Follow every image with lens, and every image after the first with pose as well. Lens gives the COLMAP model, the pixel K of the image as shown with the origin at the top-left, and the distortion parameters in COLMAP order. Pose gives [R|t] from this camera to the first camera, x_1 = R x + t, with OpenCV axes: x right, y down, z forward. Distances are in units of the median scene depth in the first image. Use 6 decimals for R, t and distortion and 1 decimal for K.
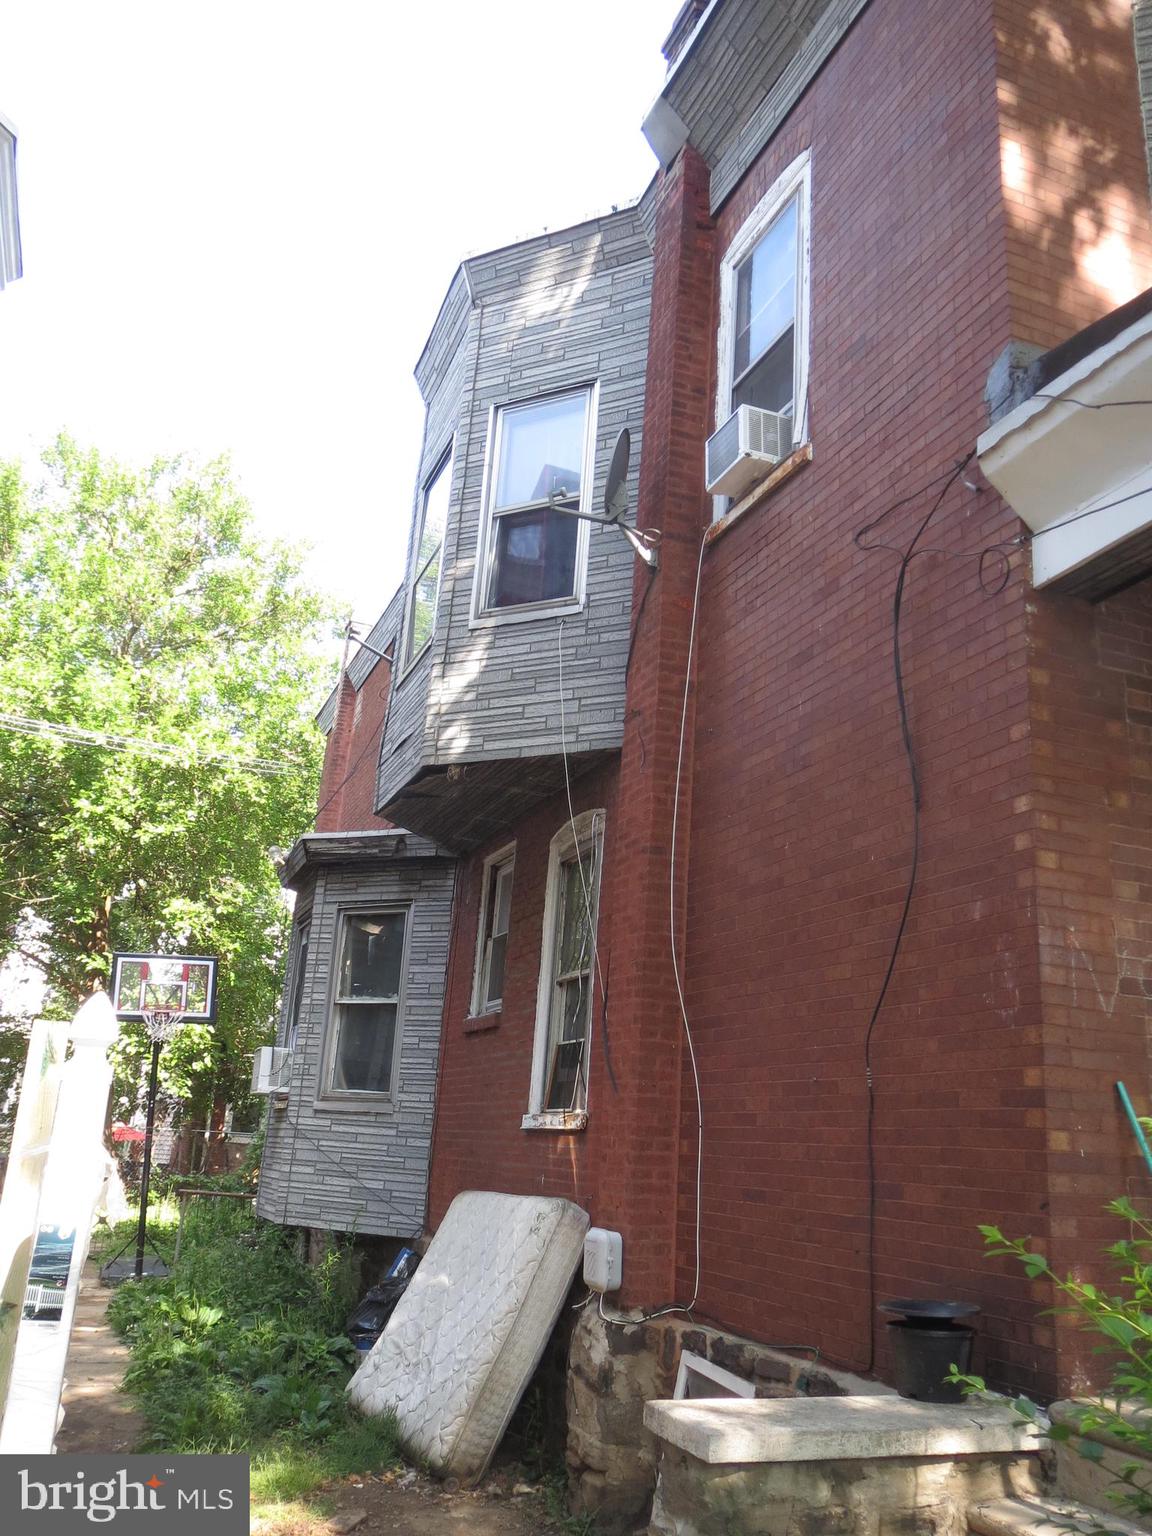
lens RADIAL K [[1221.5, 0, 576.0], [0, 1221.5, 768.0], [0, 0, 1]] dist [-0.042135, -0.005084]
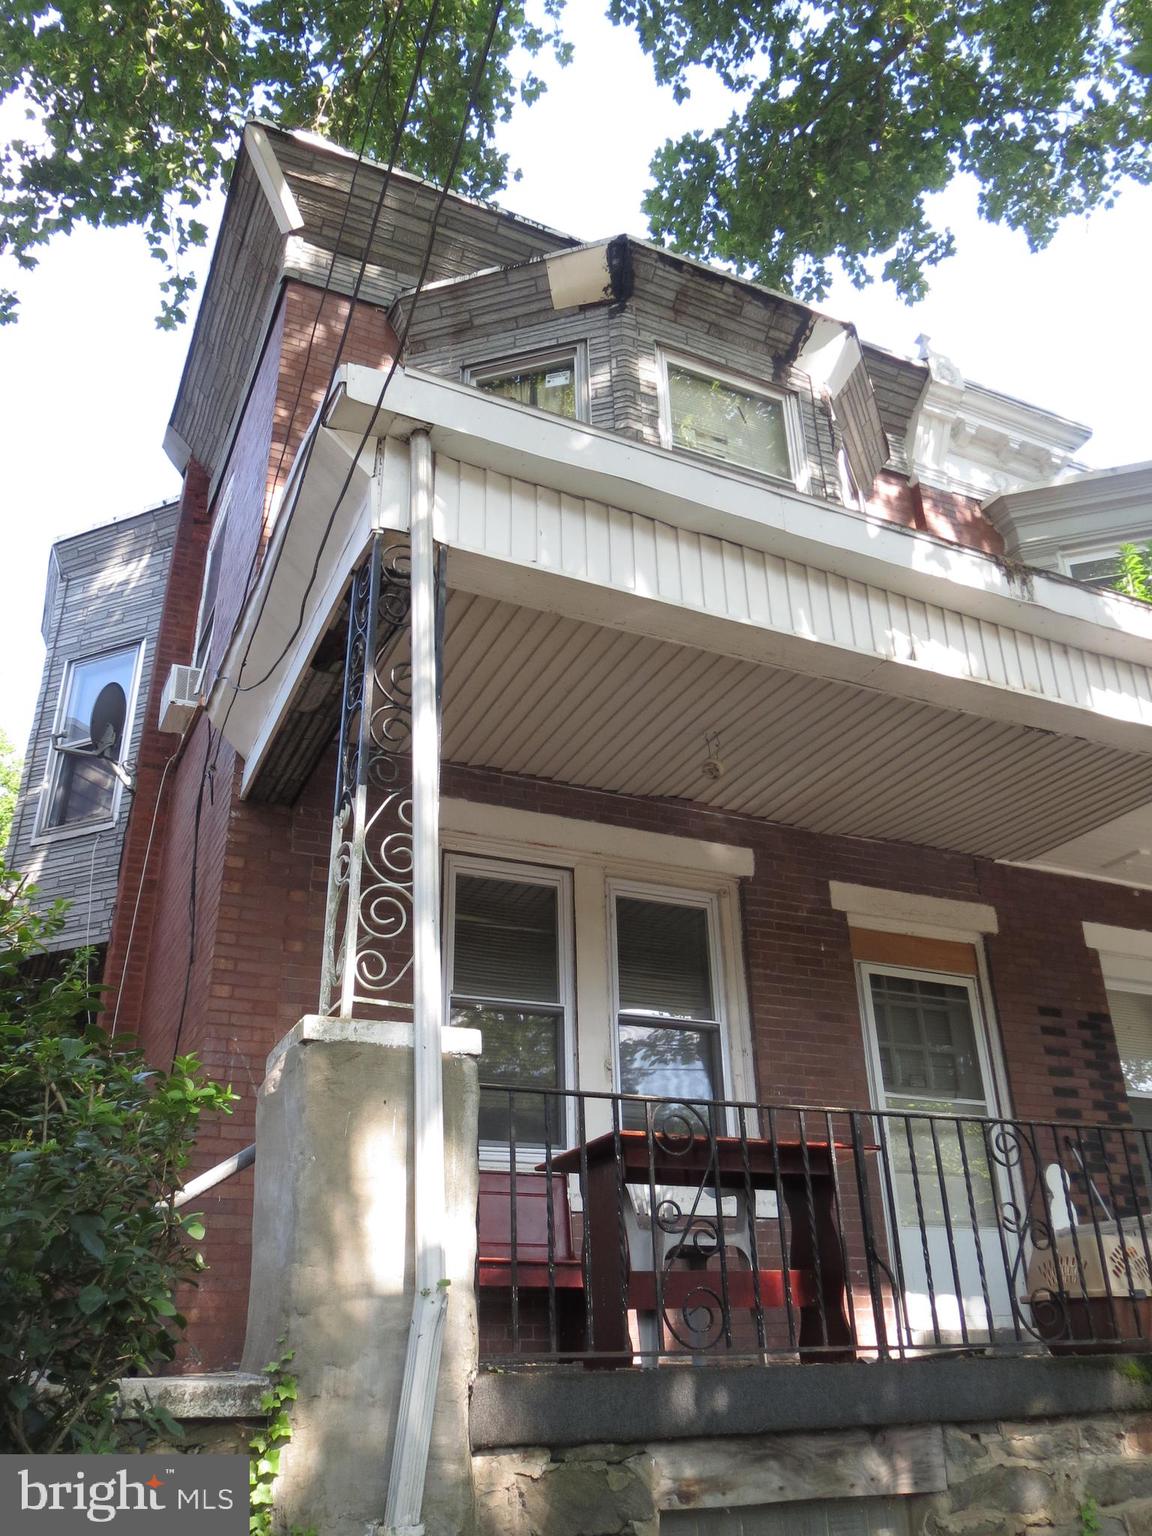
lens RADIAL K [[1221.5, 0, 576.0], [0, 1221.5, 768.0], [0, 0, 1]] dist [-0.042135, -0.005084]
pose [[0.993334, -0.045738, 0.105810, 0.319192], [0.062603, 0.984801, -0.162011, 0.036314], [-0.096791, 0.167555, 0.981100, -0.226640]]
